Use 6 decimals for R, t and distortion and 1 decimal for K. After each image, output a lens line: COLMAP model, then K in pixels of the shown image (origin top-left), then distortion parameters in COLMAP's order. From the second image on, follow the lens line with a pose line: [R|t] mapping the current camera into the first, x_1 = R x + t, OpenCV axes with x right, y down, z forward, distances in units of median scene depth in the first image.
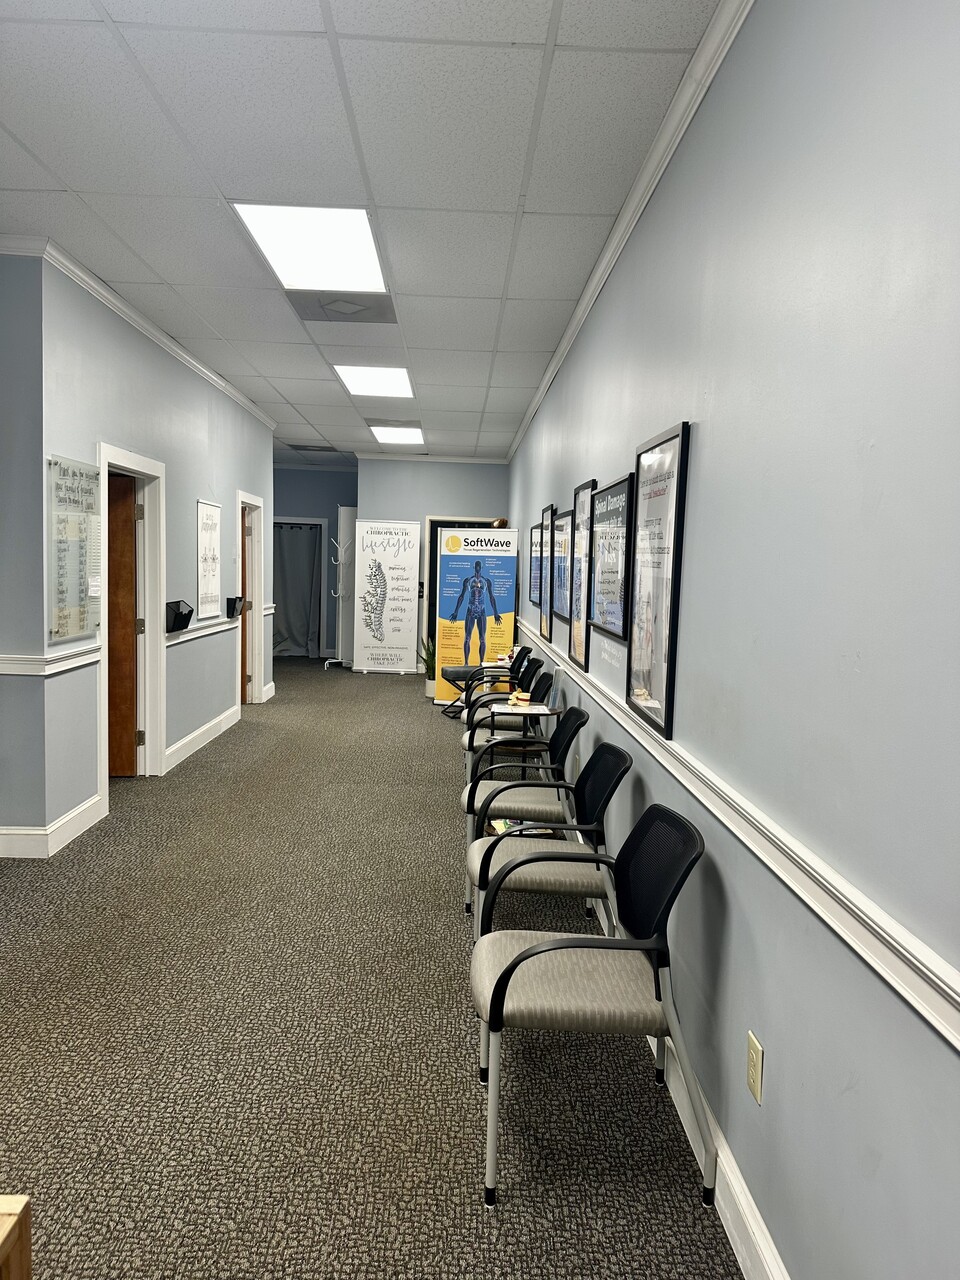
lens RADIAL K [[873.6, 0, 486.7], [0, 873.6, 646.3], [0, 0, 1]] dist [-0.021349, -0.002628]
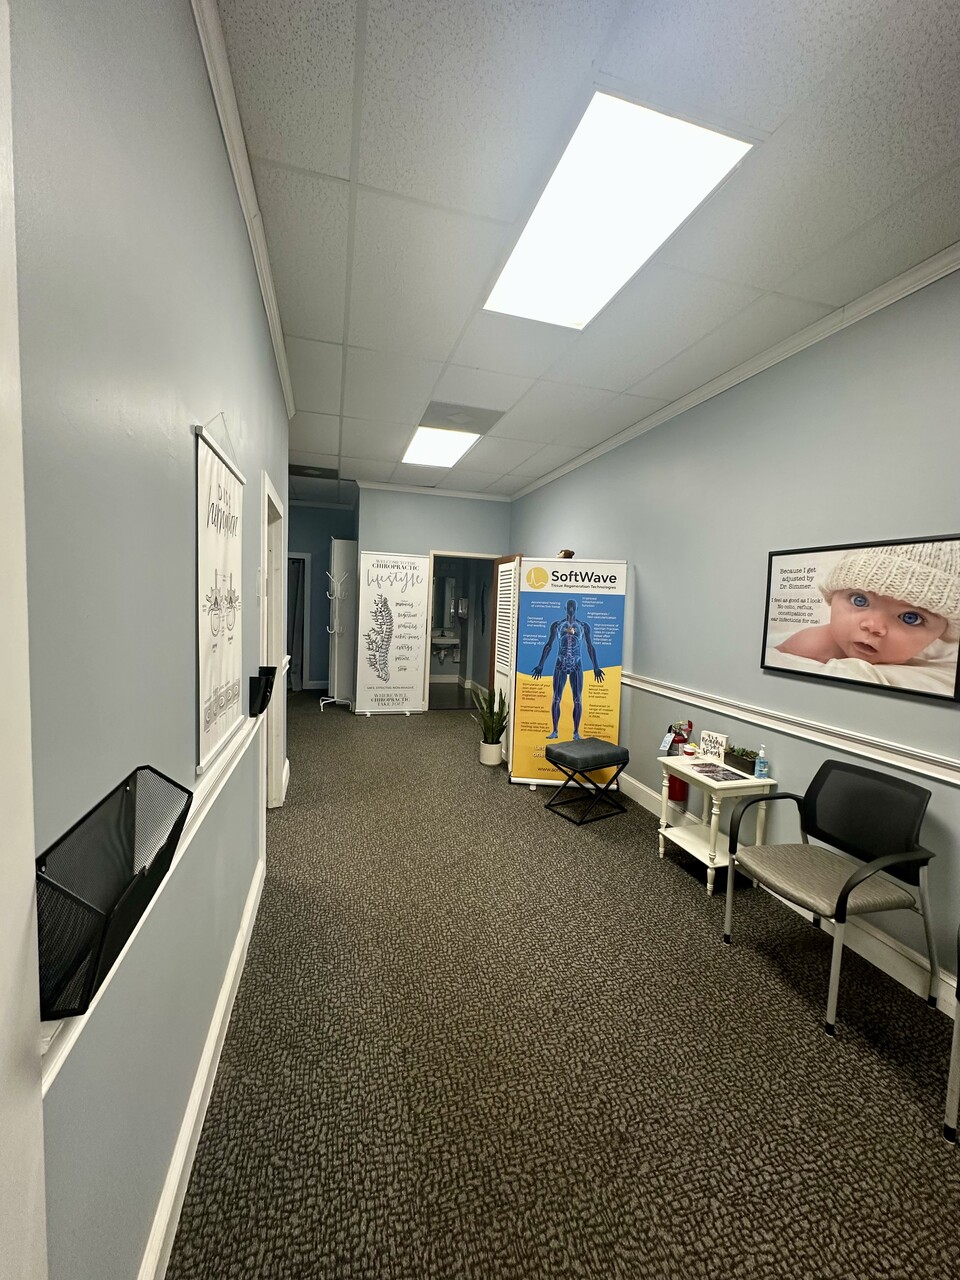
lens RADIAL K [[505.6, 0, 469.9], [0, 505.6, 629.6], [0, 0, 1]] dist [-0.004351, 0.000634]
pose [[0.974781, -0.006659, 0.223063, -0.158517], [0.012218, 0.999648, -0.023549, -0.048929], [-0.222828, 0.025680, 0.974520, 0.458159]]
